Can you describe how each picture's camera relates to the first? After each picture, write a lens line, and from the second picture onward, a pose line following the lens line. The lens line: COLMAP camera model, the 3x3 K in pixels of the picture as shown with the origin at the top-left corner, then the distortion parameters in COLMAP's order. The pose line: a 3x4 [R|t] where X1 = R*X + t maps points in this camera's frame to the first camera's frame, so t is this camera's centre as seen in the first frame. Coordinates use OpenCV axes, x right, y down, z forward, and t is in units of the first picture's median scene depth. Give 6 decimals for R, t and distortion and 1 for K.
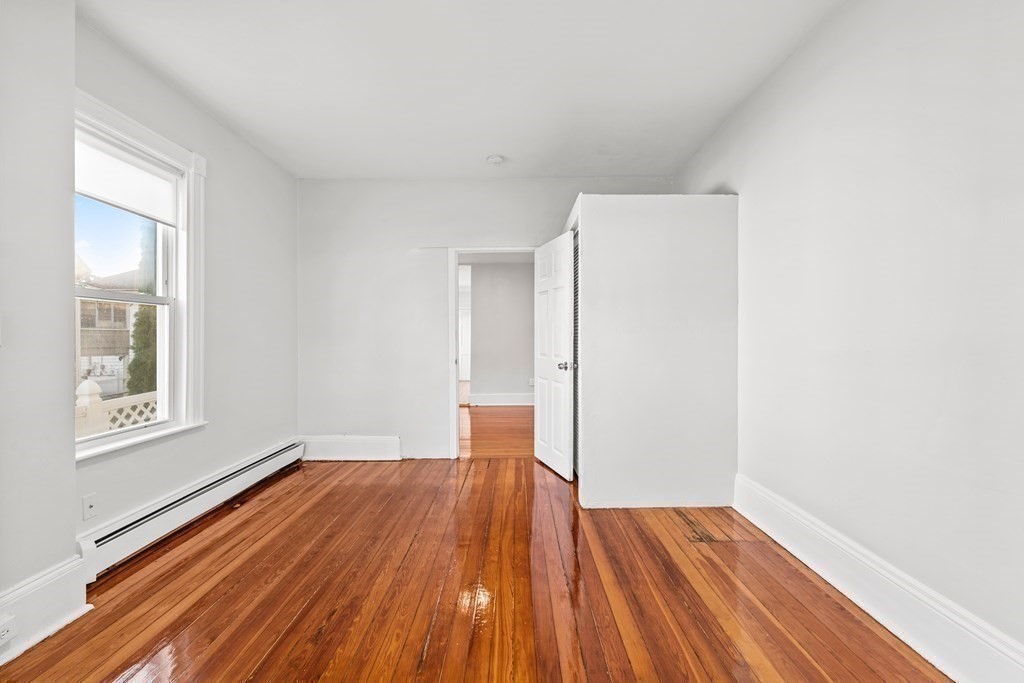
lens RADIAL K [[447.4, 0, 515.2], [0, 447.4, 327.6], [0, 0, 1]] dist [0.003001, 0.000466]
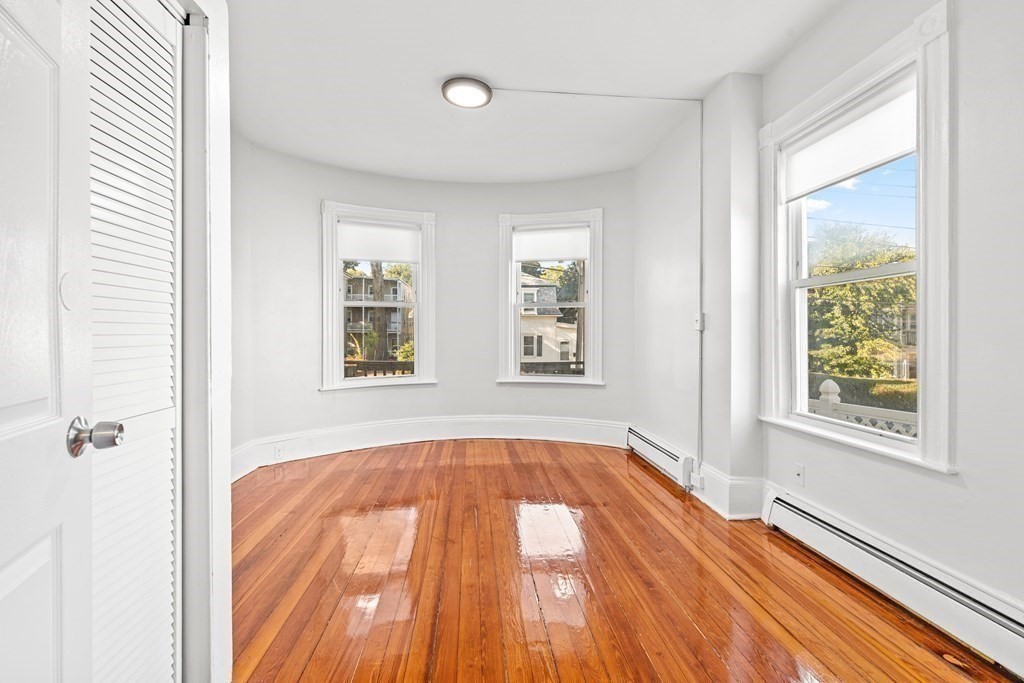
lens RADIAL K [[438.1, 0, 505.2], [0, 438.1, 358.8], [0, 0, 1]] dist [-0.002000, -0.000099]
pose [[-0.996624, 0.014060, -0.080886, -0.130234], [0.011118, 0.999264, 0.036706, 0.060716], [0.081342, 0.035683, -0.996047, 1.851558]]
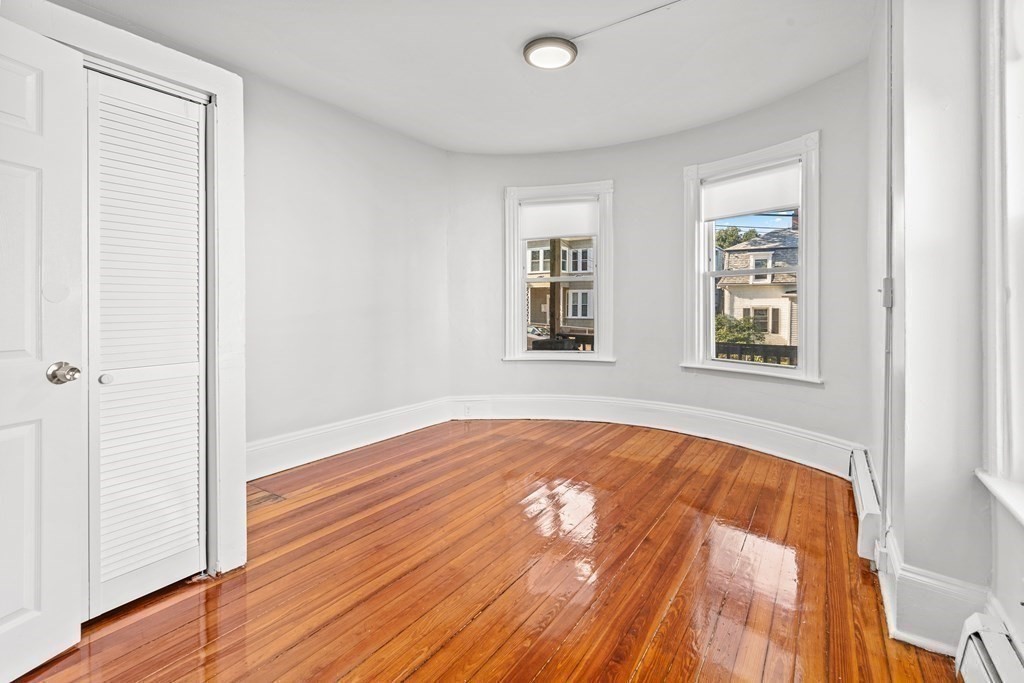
lens RADIAL K [[447.4, 0, 515.2], [0, 447.4, 327.6], [0, 0, 1]] dist [0.003001, 0.000466]
pose [[-0.824722, -0.016596, 0.565295, -0.676510], [-0.003086, 0.999687, 0.024847, 0.051015], [-0.565530, 0.018747, -0.824515, 1.650523]]
